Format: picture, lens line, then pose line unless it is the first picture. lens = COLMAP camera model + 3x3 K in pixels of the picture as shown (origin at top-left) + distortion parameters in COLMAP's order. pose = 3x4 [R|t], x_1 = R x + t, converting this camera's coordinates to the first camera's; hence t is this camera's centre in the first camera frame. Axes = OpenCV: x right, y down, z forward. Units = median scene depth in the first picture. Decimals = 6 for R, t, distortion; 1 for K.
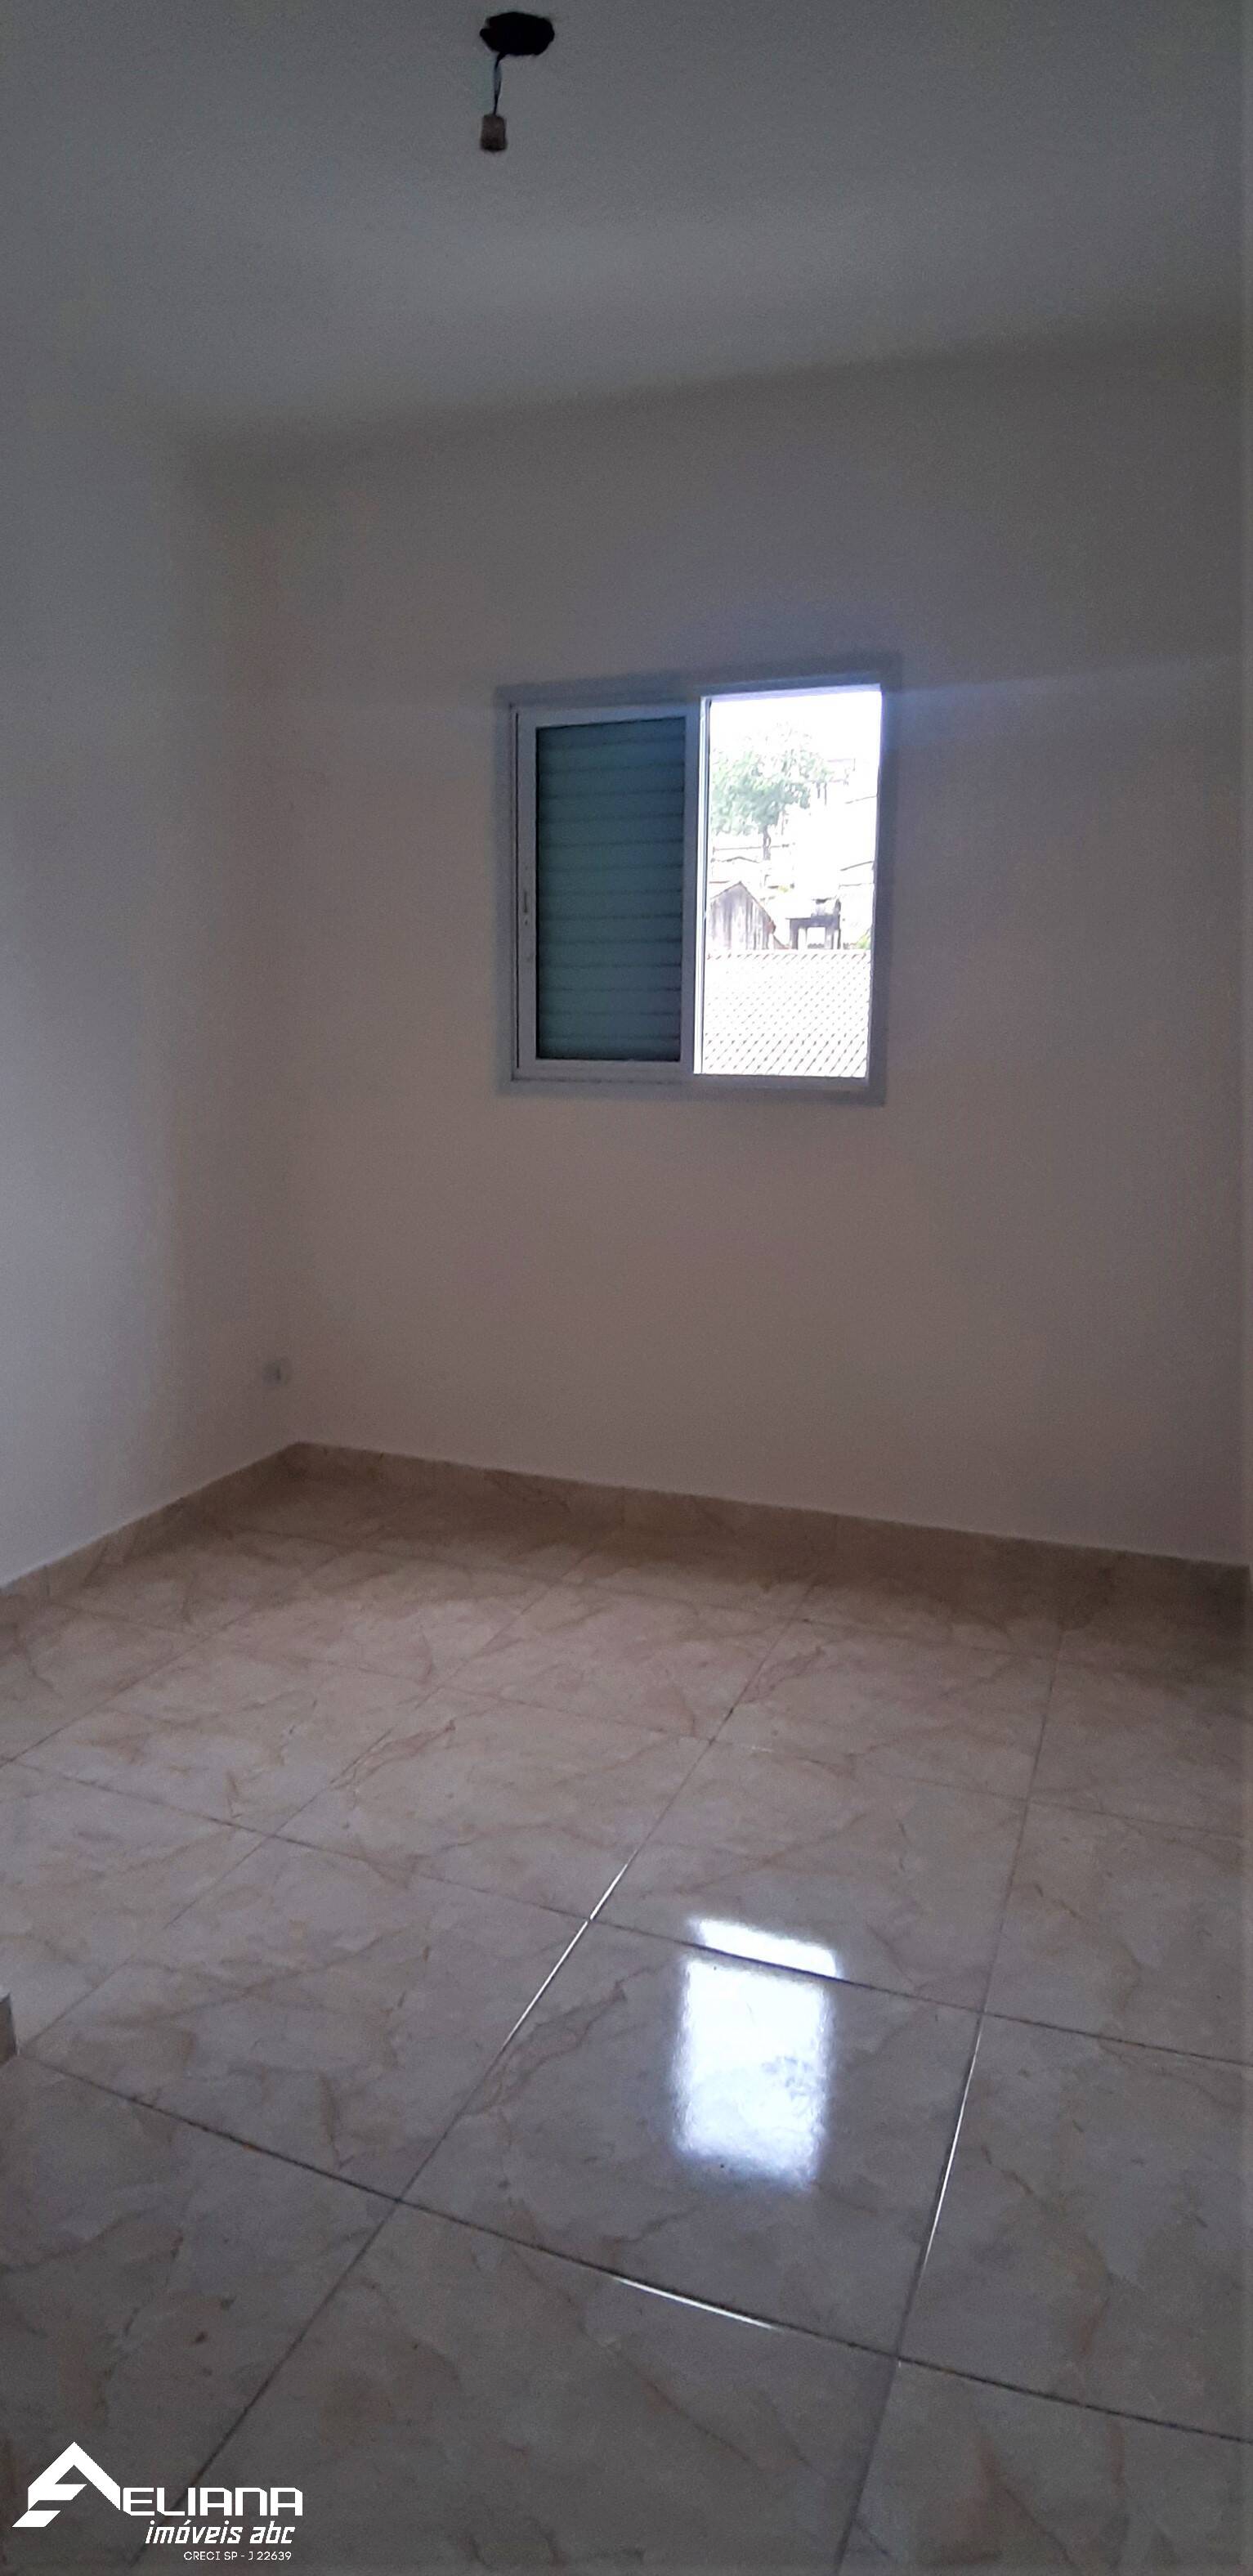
lens RADIAL K [[1351.7, 0, 626.5], [0, 1351.7, 1288.0], [0, 0, 1]] dist [-0.058715, -0.036161]
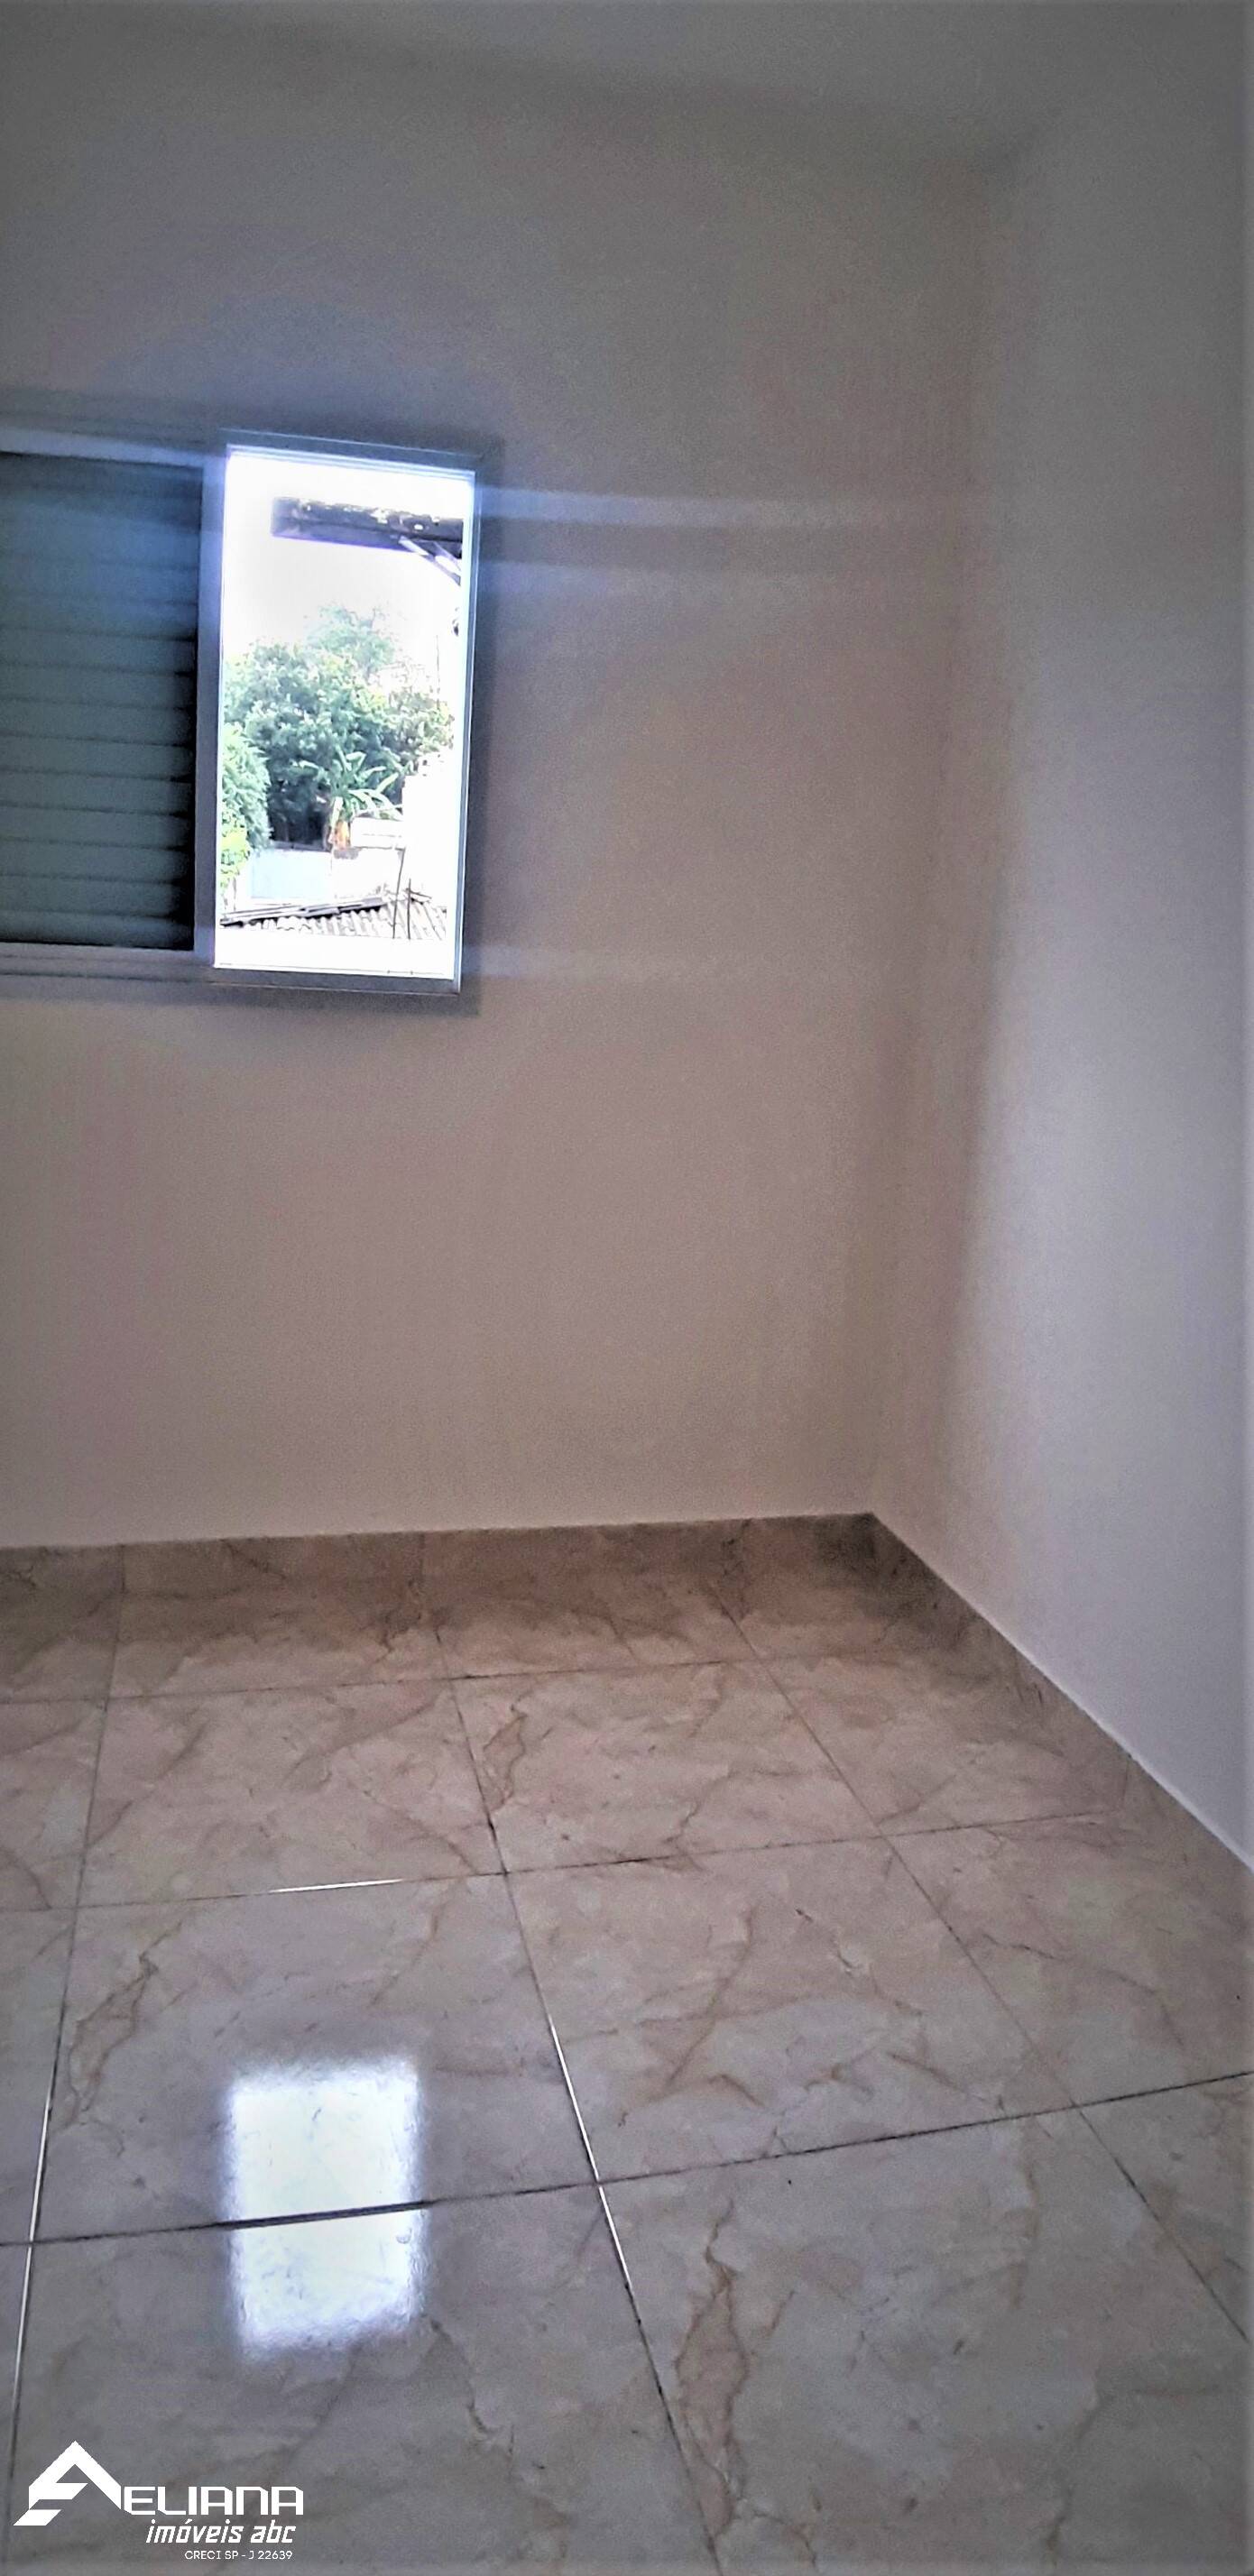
lens RADIAL K [[1546.5, 0, 578.9], [0, 1546.5, 1250.8], [0, 0, 1]] dist [-0.054324, -0.036080]
pose [[0.824409, -0.080702, 0.560211, -0.304984], [0.059066, 0.996645, 0.056653, -0.048641], [-0.562904, -0.013616, 0.826410, 0.233329]]
